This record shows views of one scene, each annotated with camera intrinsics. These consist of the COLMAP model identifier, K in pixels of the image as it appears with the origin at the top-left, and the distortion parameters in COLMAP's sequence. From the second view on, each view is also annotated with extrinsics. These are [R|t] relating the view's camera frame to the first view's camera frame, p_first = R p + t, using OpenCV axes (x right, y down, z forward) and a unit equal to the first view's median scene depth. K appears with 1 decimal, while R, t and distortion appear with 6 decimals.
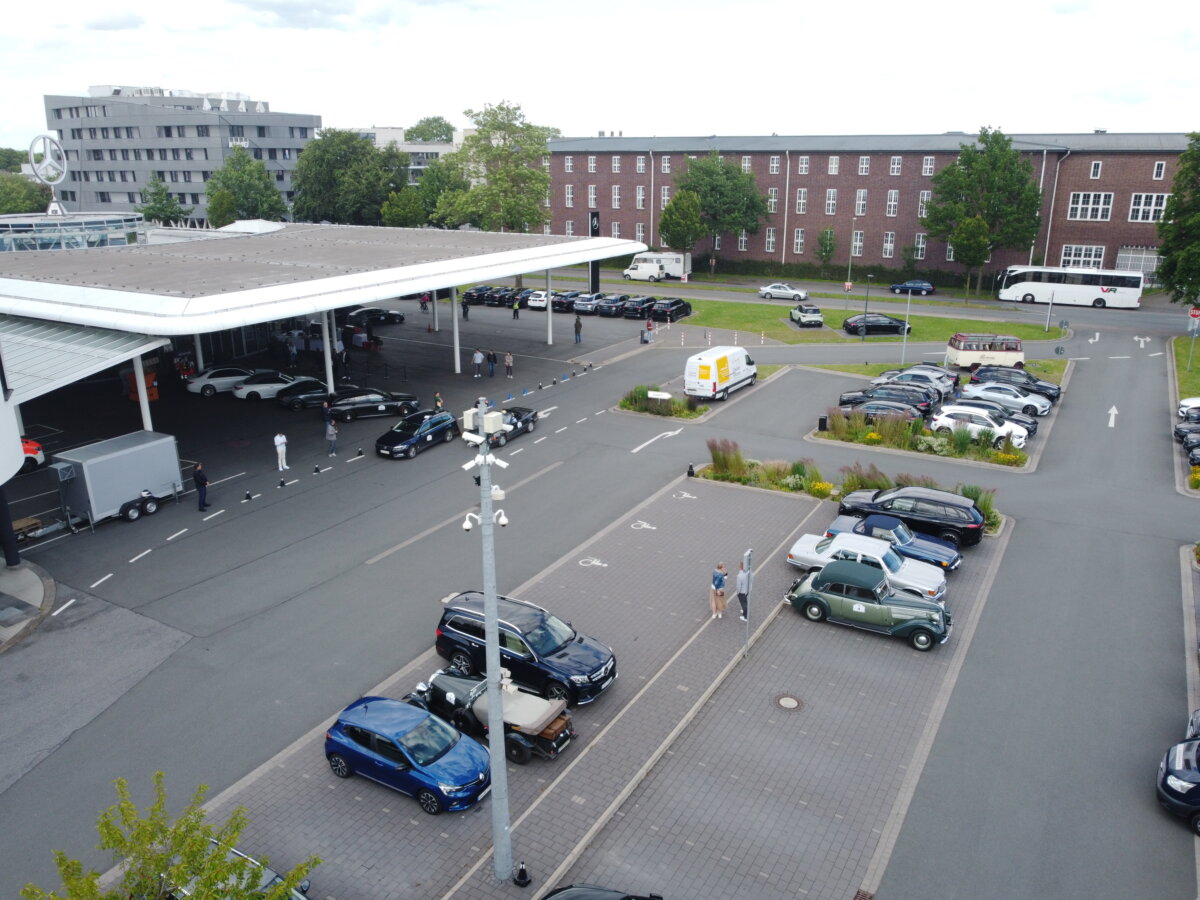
lens RADIAL K [[908.4, 0, 601.5], [0, 908.4, 453.5], [0, 0, 1]] dist [-0.011732, 0.001004]
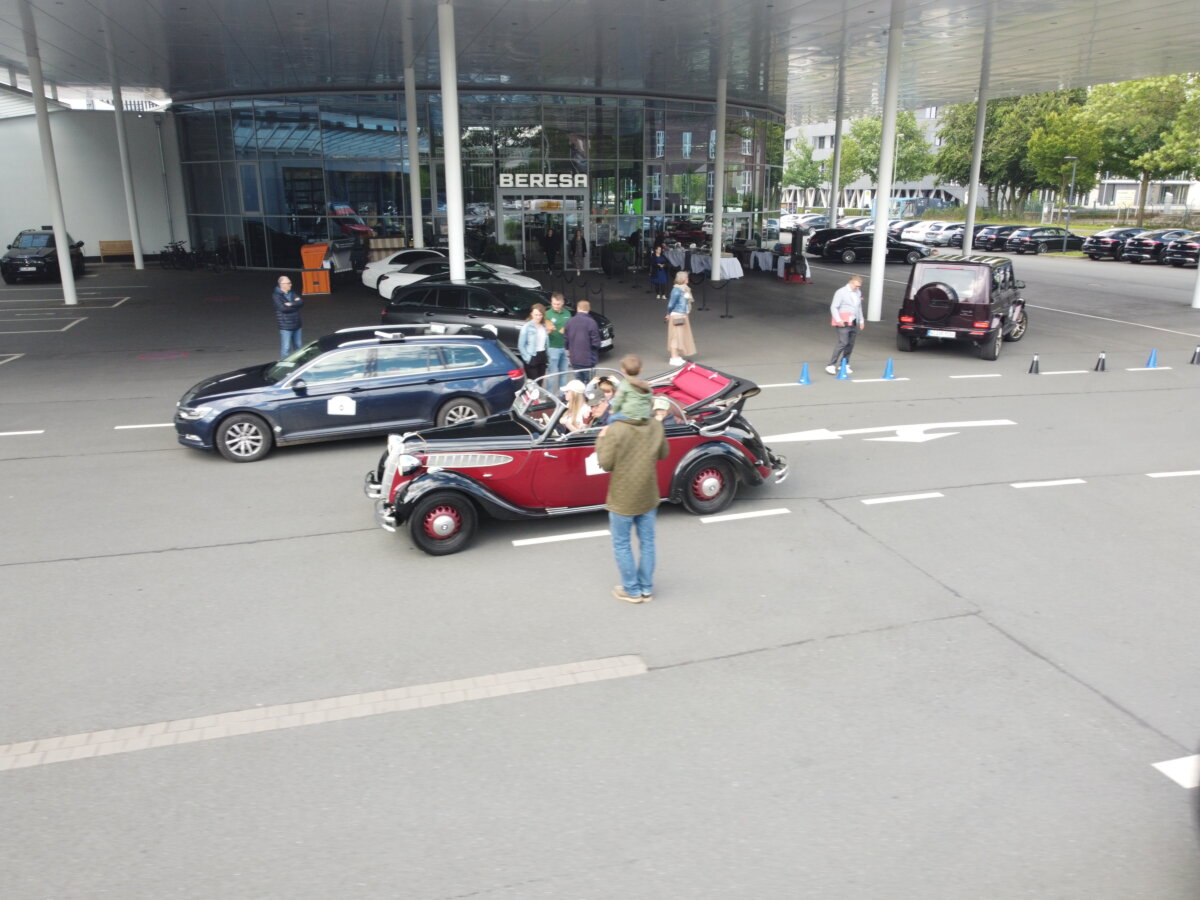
lens RADIAL K [[908.4, 0, 601.5], [0, 908.4, 453.5], [0, 0, 1]] dist [-0.011732, 0.001004]
pose [[0.714663, 0.196816, -0.671208, 0.029519], [-0.218881, 0.974330, 0.052648, -0.019001], [0.664340, 0.109289, 0.739397, 0.462732]]
